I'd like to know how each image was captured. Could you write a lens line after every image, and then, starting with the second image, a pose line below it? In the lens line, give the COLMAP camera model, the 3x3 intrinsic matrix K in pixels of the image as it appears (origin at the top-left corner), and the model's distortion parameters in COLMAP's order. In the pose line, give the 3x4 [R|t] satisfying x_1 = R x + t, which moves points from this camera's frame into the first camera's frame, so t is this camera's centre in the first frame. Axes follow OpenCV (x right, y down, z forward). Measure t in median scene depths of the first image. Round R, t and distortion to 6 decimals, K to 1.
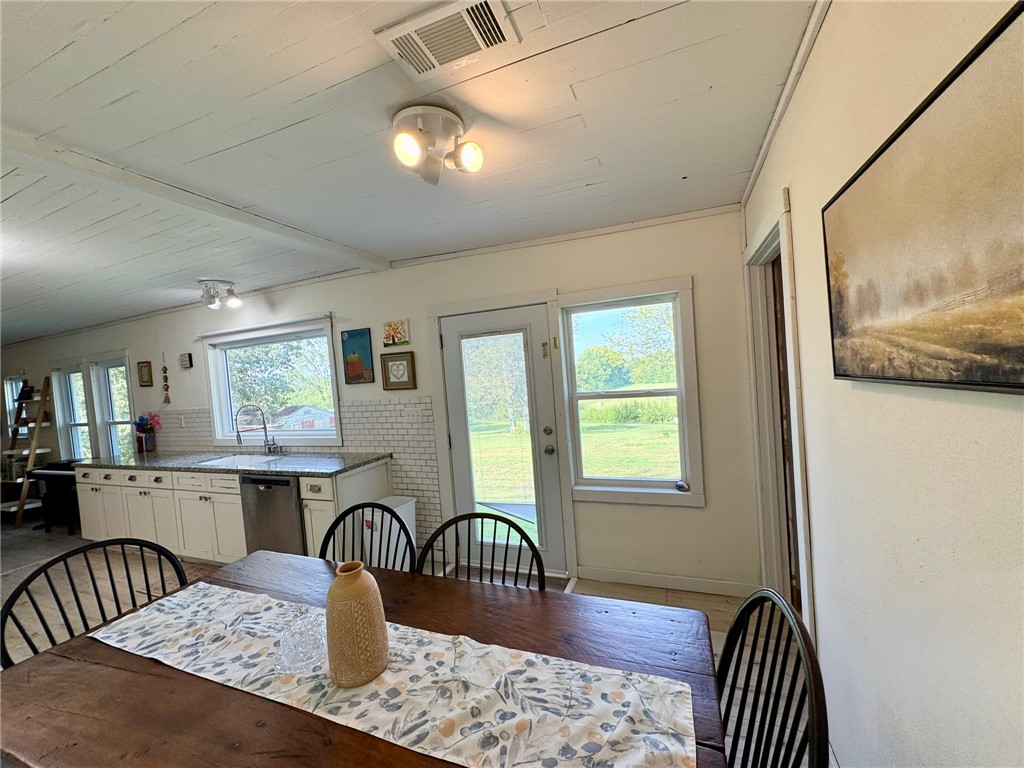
lens RADIAL K [[409.0, 0, 514.1], [0, 409.0, 377.0], [0, 0, 1]] dist [-0.001738, -0.000257]
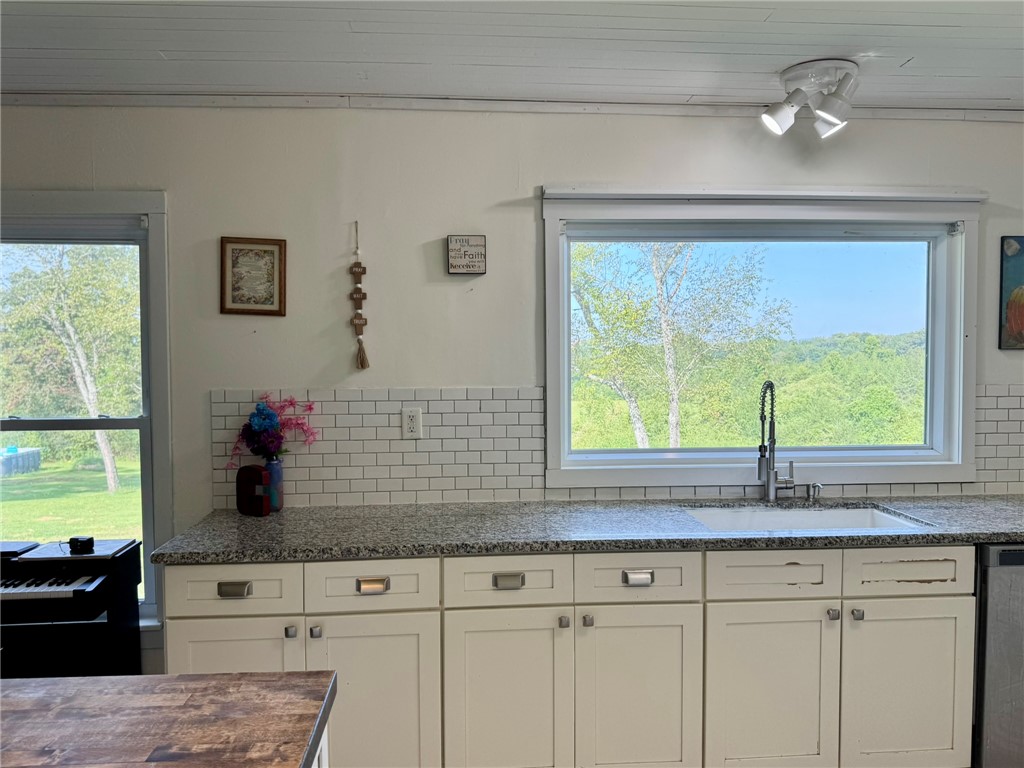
lens RADIAL K [[725.2, 0, 517.9], [0, 725.2, 387.6], [0, 0, 1]] dist [0.037756, -0.000770]
pose [[0.894915, 0.052310, 0.443160, -1.342606], [-0.057232, 0.998358, -0.002272, 0.099221], [-0.442552, -0.023330, 0.896439, 0.509419]]
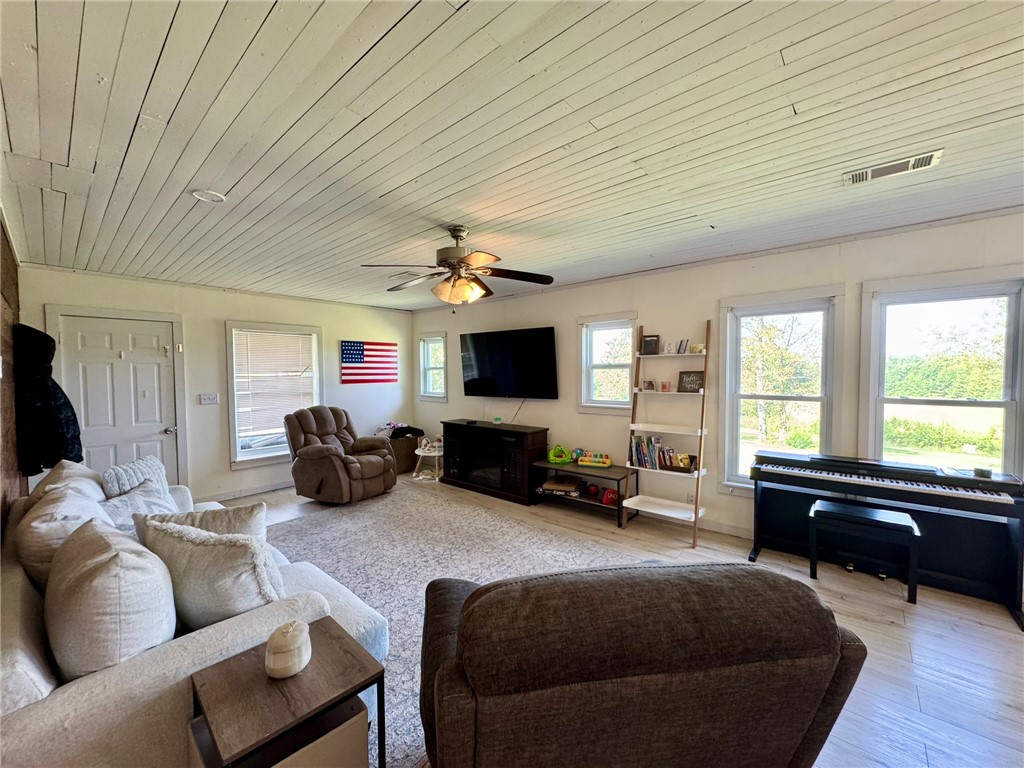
lens RADIAL K [[409.0, 0, 514.9], [0, 409.0, 385.4], [0, 0, 1]] dist [-0.001738, -0.000257]
pose [[0.939681, 0.086608, -0.330906, -1.974711], [-0.075486, 0.996069, 0.046342, 0.159847], [0.333619, -0.018567, 0.942525, 0.418004]]
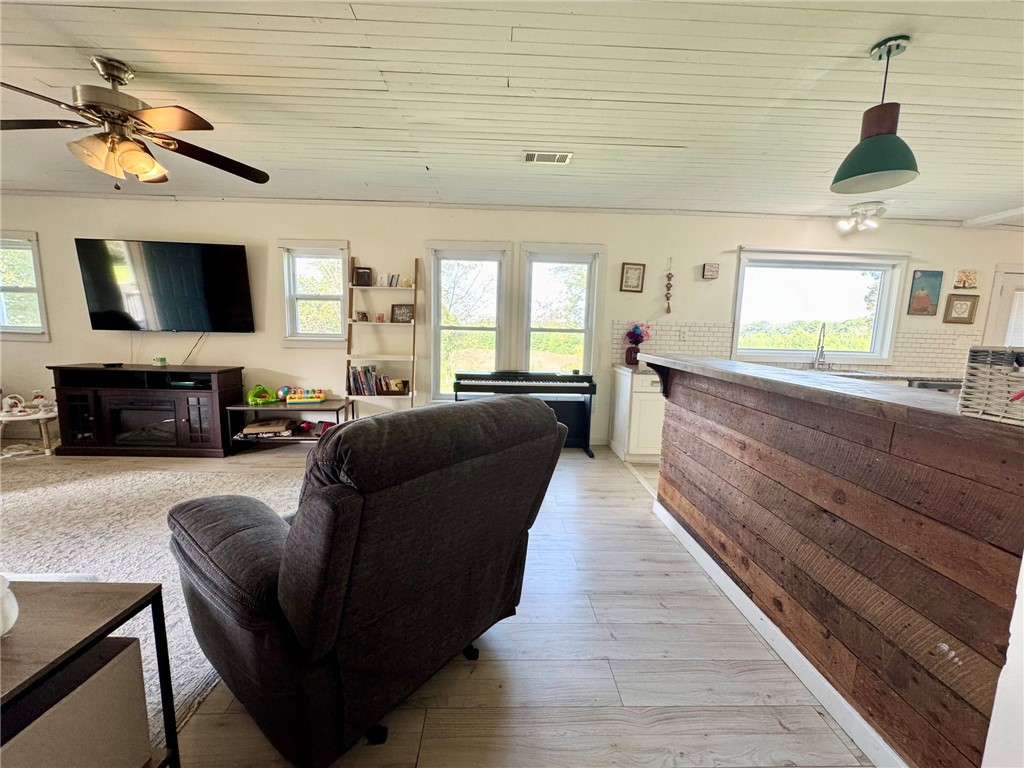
lens RADIAL K [[409.0, 0, 511.8], [0, 409.0, 388.9], [0, 0, 1]] dist [-0.001738, -0.000257]
pose [[0.912729, 0.046050, 0.405962, -2.081186], [-0.090787, 0.991646, 0.091631, 0.246199], [-0.398350, -0.120491, 0.909285, 0.350756]]
